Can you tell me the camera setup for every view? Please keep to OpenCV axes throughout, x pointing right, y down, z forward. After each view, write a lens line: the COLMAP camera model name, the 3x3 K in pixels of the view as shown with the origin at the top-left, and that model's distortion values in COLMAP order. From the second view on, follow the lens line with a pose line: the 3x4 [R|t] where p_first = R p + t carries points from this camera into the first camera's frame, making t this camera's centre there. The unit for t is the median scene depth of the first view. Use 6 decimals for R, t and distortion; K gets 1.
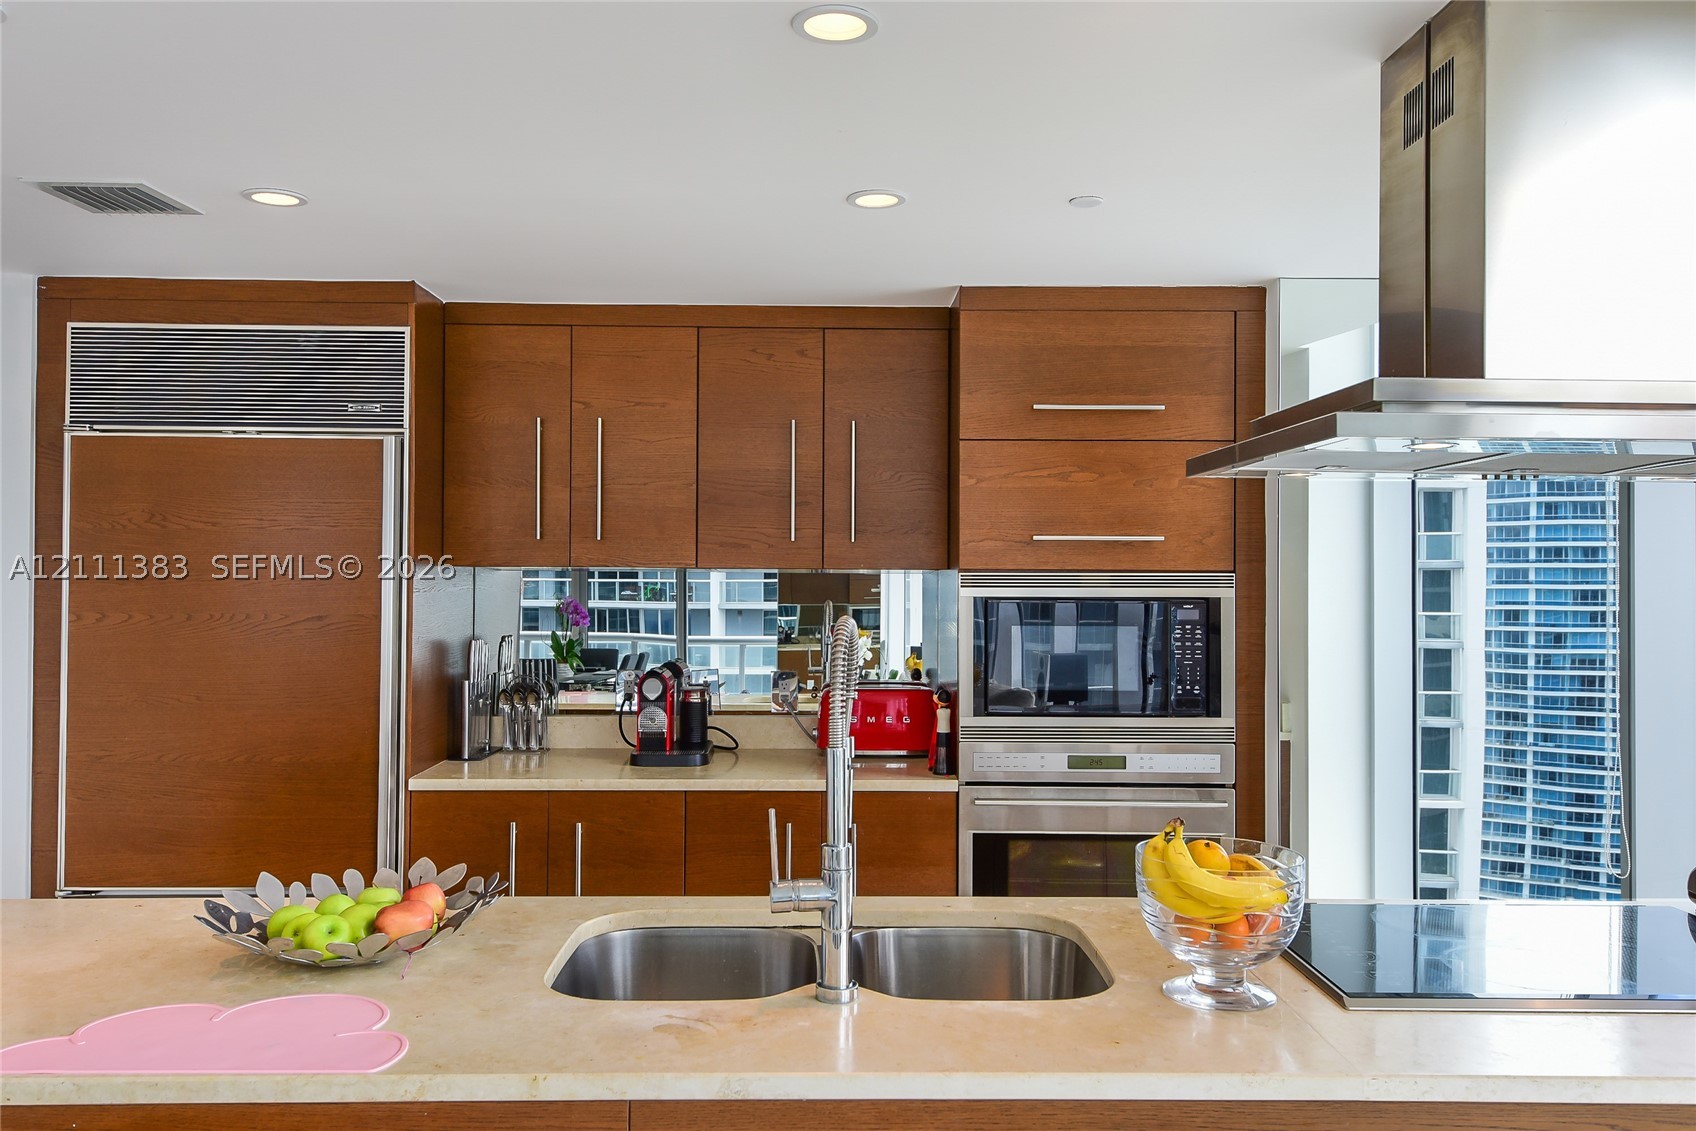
lens RADIAL K [[1314.8, 0, 841.5], [0, 1314.8, 566.6], [0, 0, 1]] dist [0.001205, 0.001649]
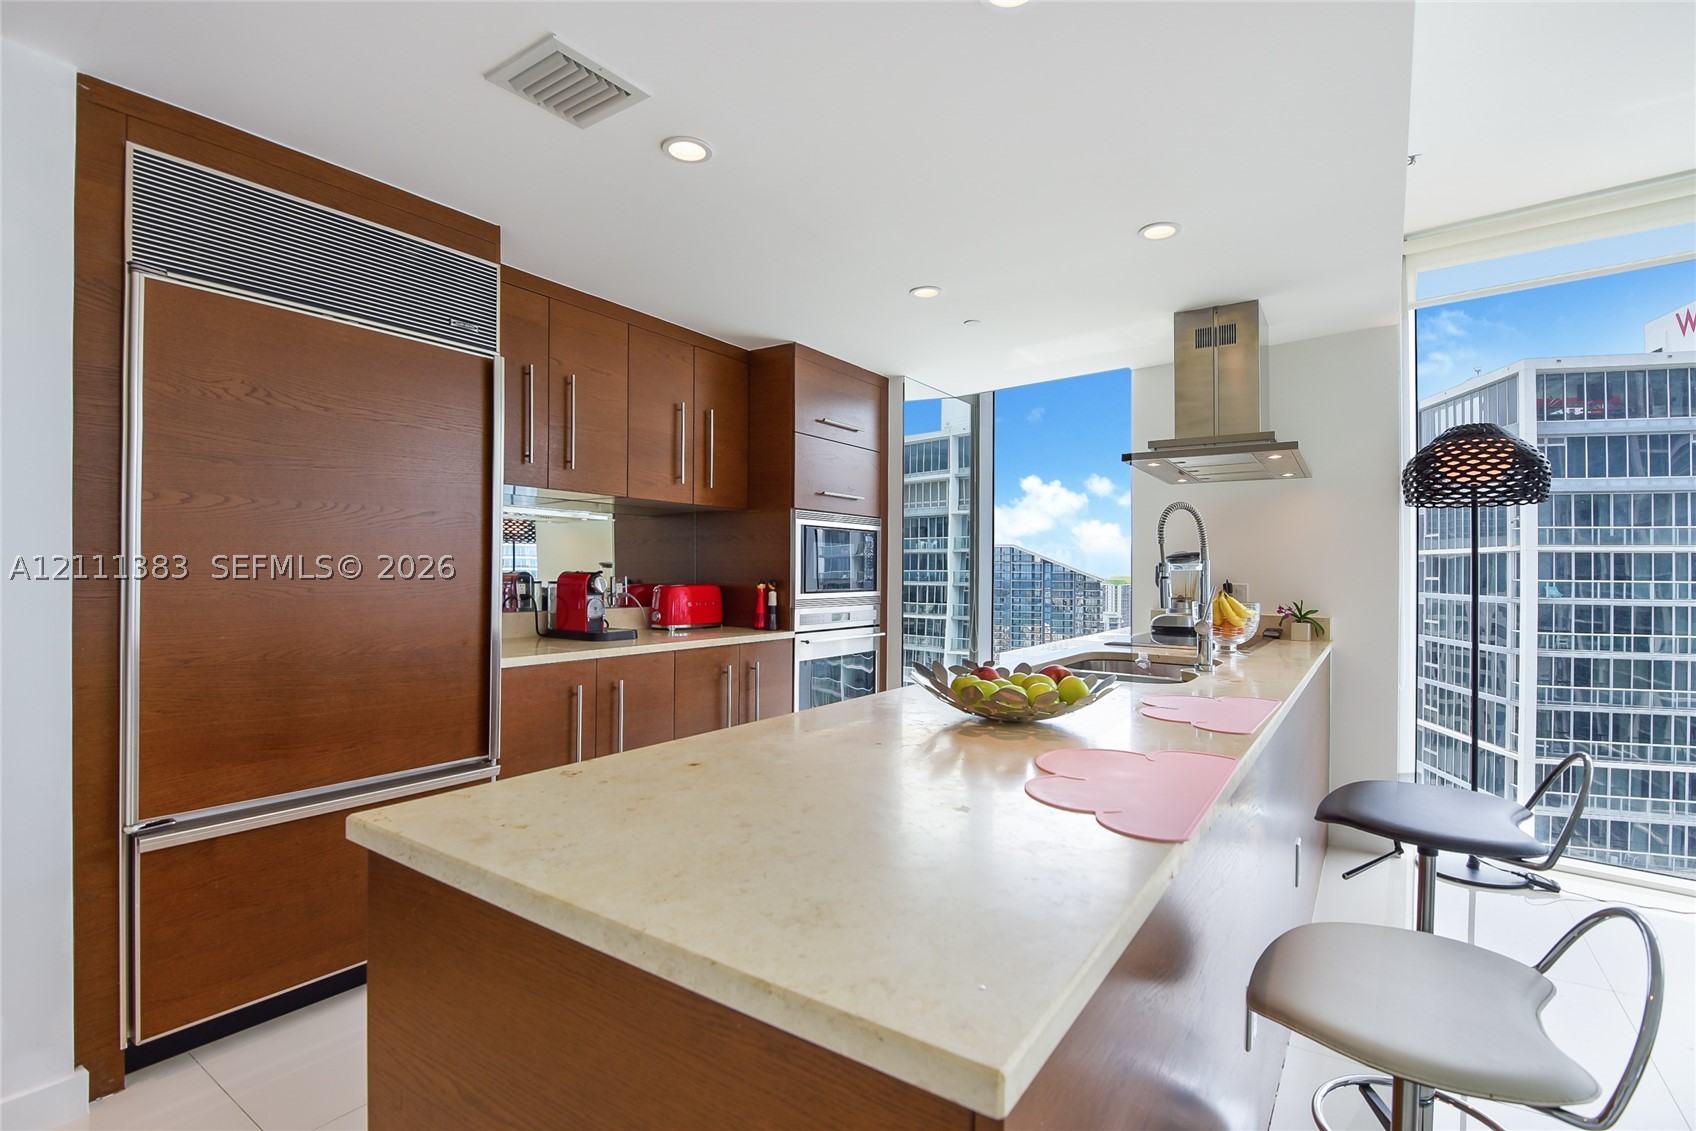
lens RADIAL K [[802.7, 0, 841.0], [0, 802.7, 566.4], [0, 0, 1]] dist [-0.000022, -0.025002]
pose [[0.579411, 0.006693, 0.815008, -0.733440], [-0.019725, 0.999789, 0.005812, 0.071523], [-0.814797, -0.019443, 0.579420, 0.353020]]
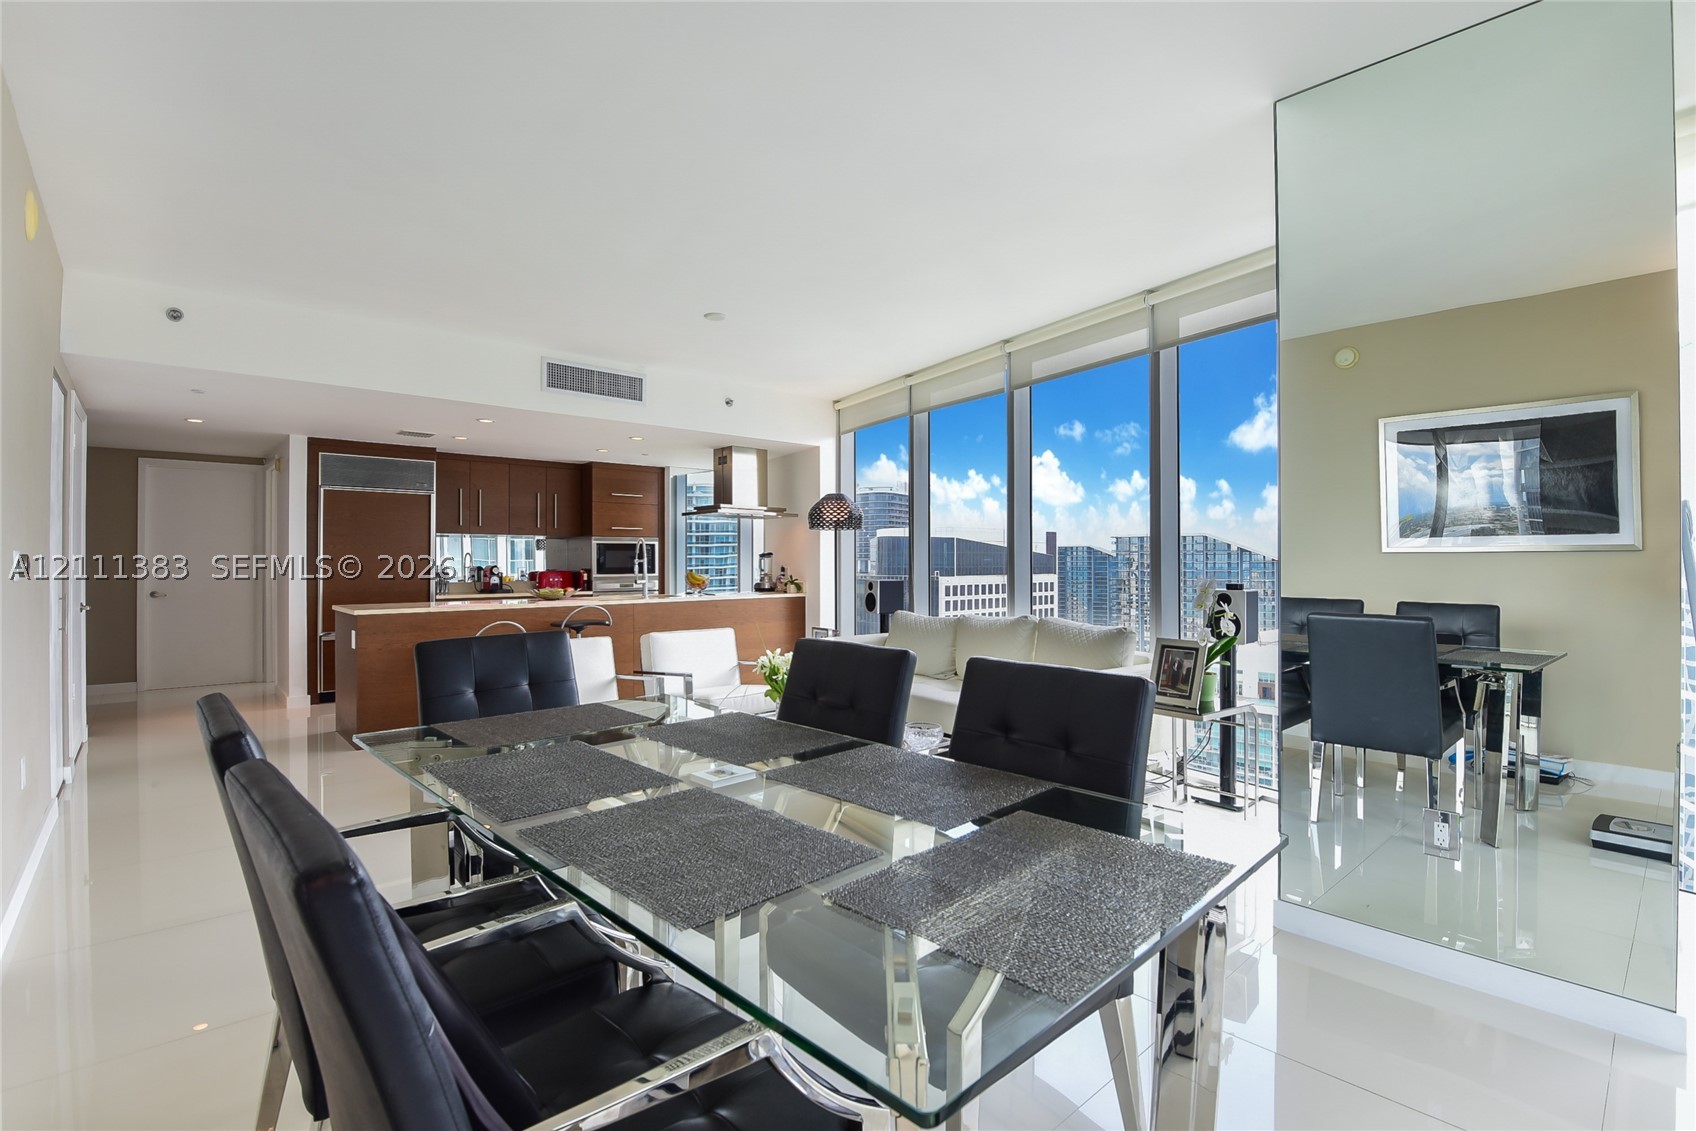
lens RADIAL K [[778.2, 0, 845.3], [0, 778.2, 557.4], [0, 0, 1]] dist [-0.025189, -0.000942]
pose [[0.752540, -0.002645, 0.658541, -0.851248], [0.000122, 0.999992, 0.003877, 0.056523], [-0.658546, -0.002837, 0.752535, -1.189727]]
